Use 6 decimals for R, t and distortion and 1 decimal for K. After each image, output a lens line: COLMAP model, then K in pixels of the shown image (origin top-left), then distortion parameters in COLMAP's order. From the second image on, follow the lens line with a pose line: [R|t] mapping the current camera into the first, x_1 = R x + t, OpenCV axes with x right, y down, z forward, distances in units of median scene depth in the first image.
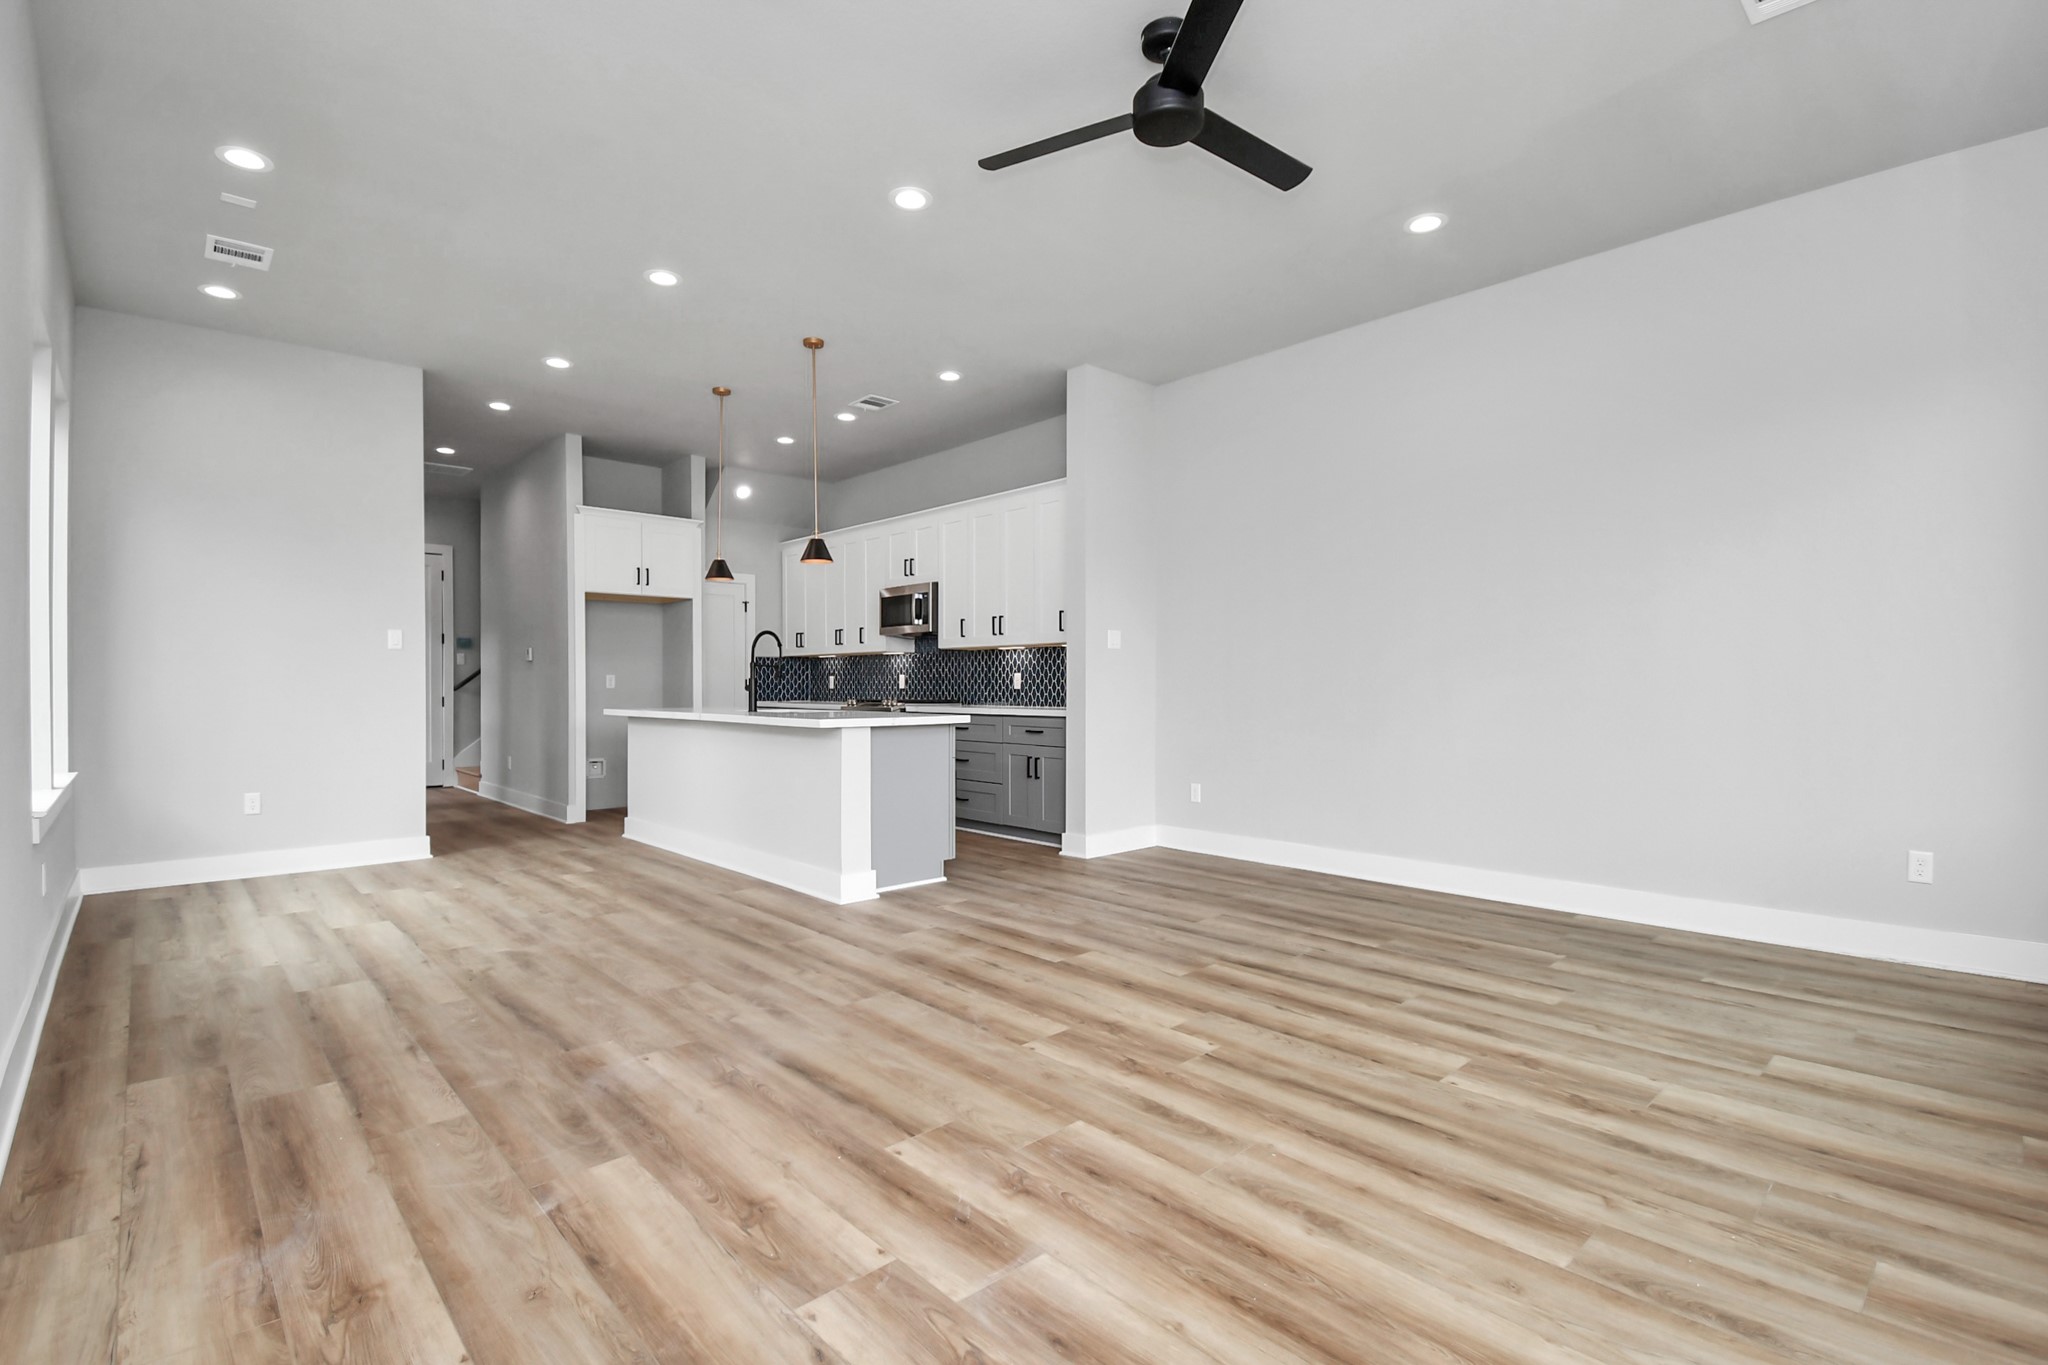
lens RADIAL K [[990.0, 0, 948.5], [0, 990.0, 675.3], [0, 0, 1]] dist [-0.000248, -0.000398]
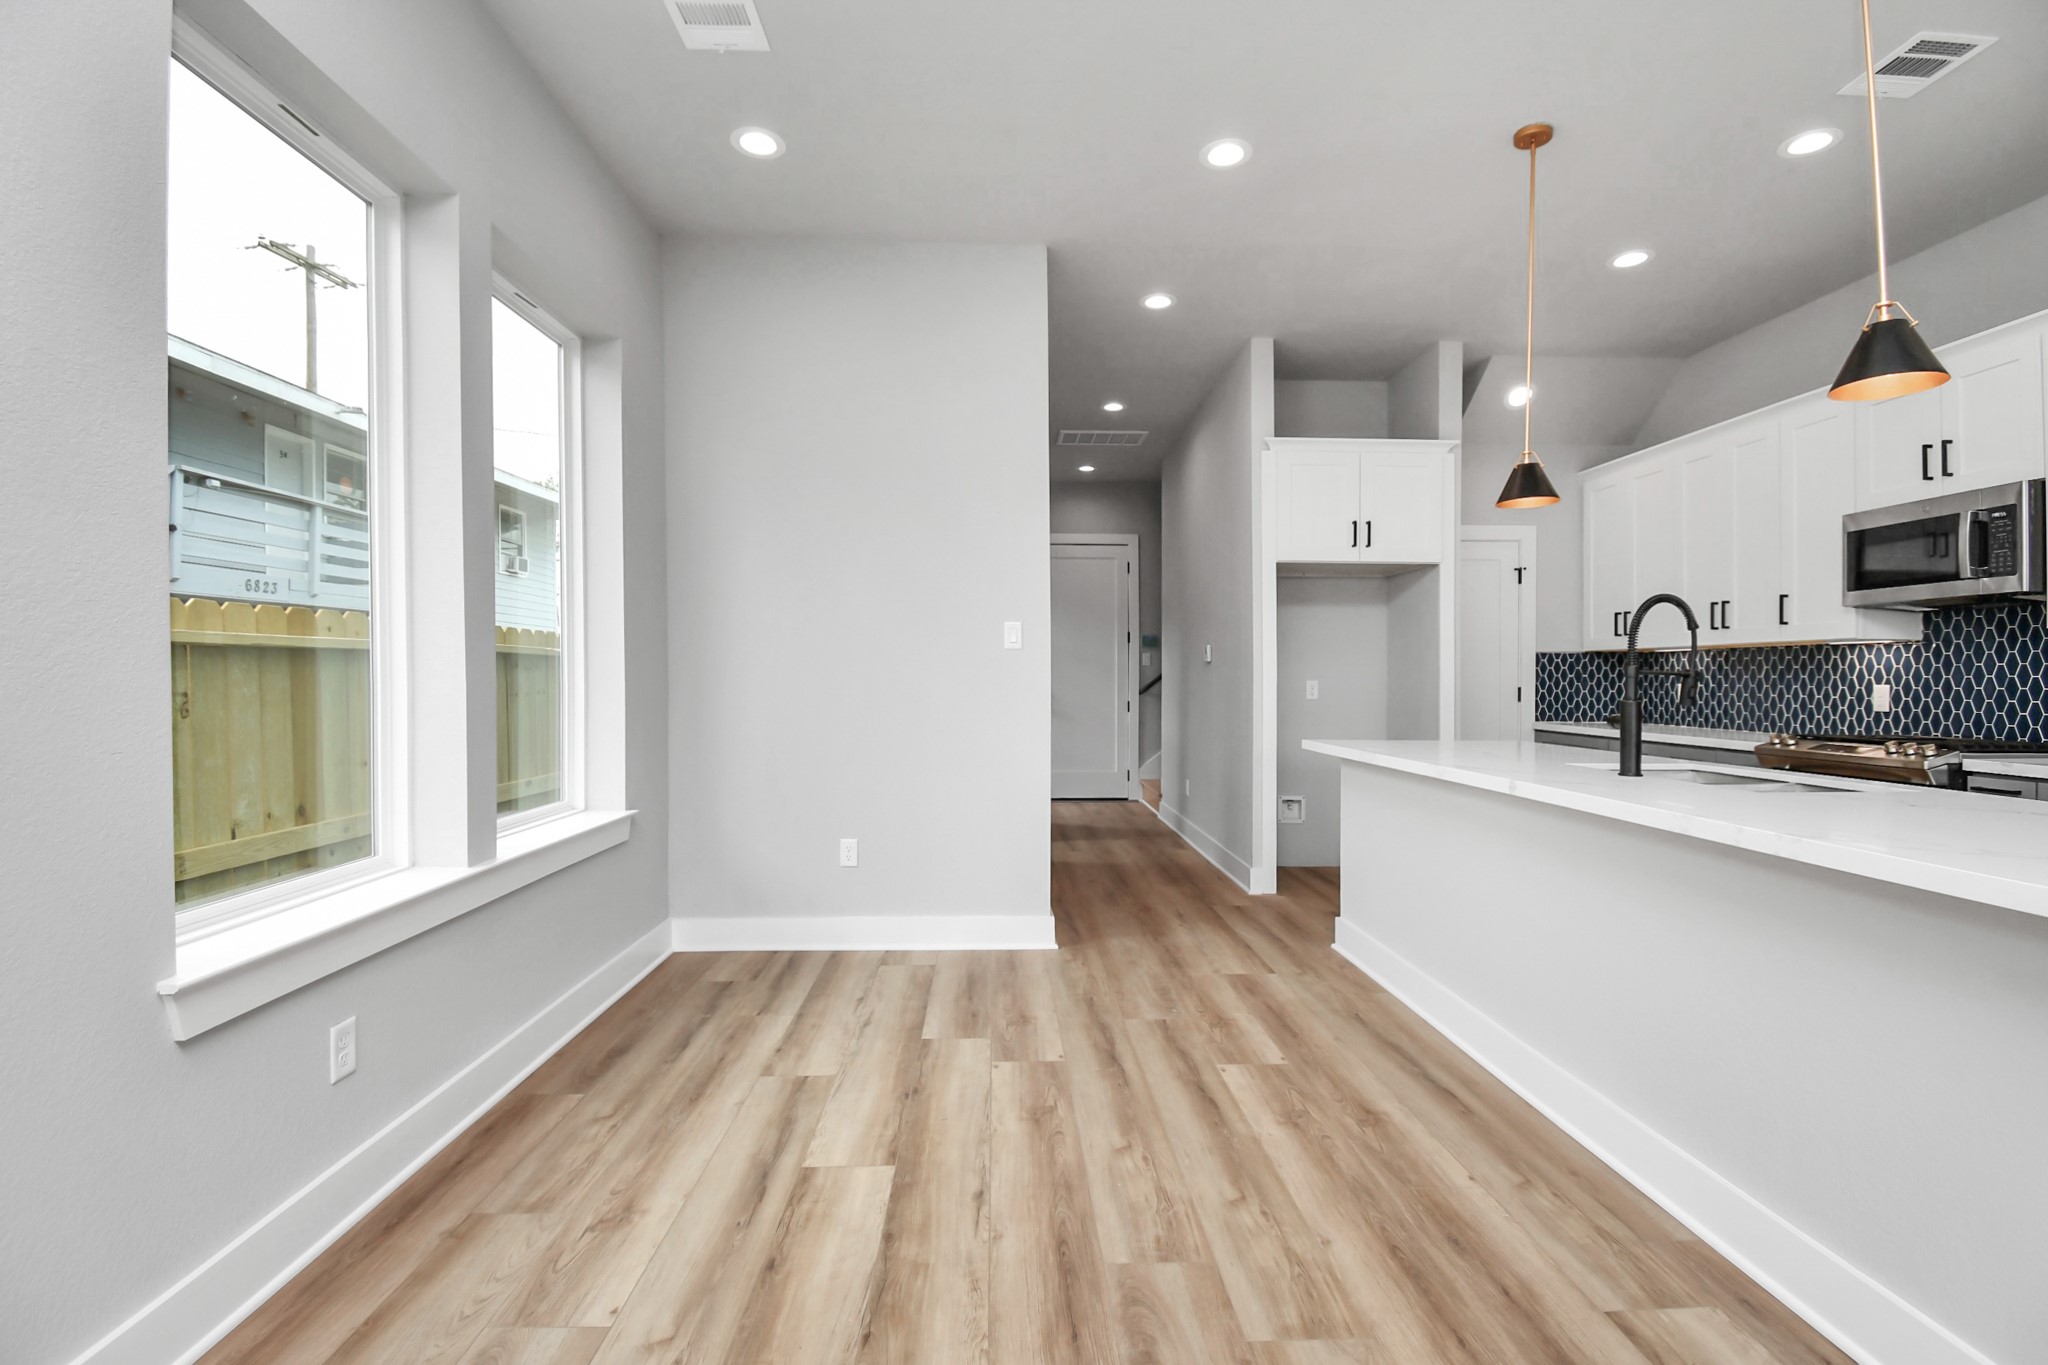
lens RADIAL K [[899.9, 0, 1024.0], [0, 899.9, 682.5], [0, 0, 1]] dist [0.013258, -0.024312]
pose [[0.804419, 0.006354, -0.594029, -0.207529], [0.001013, 0.999927, 0.012068, -0.011879], [0.594062, -0.010309, 0.804353, 0.598666]]
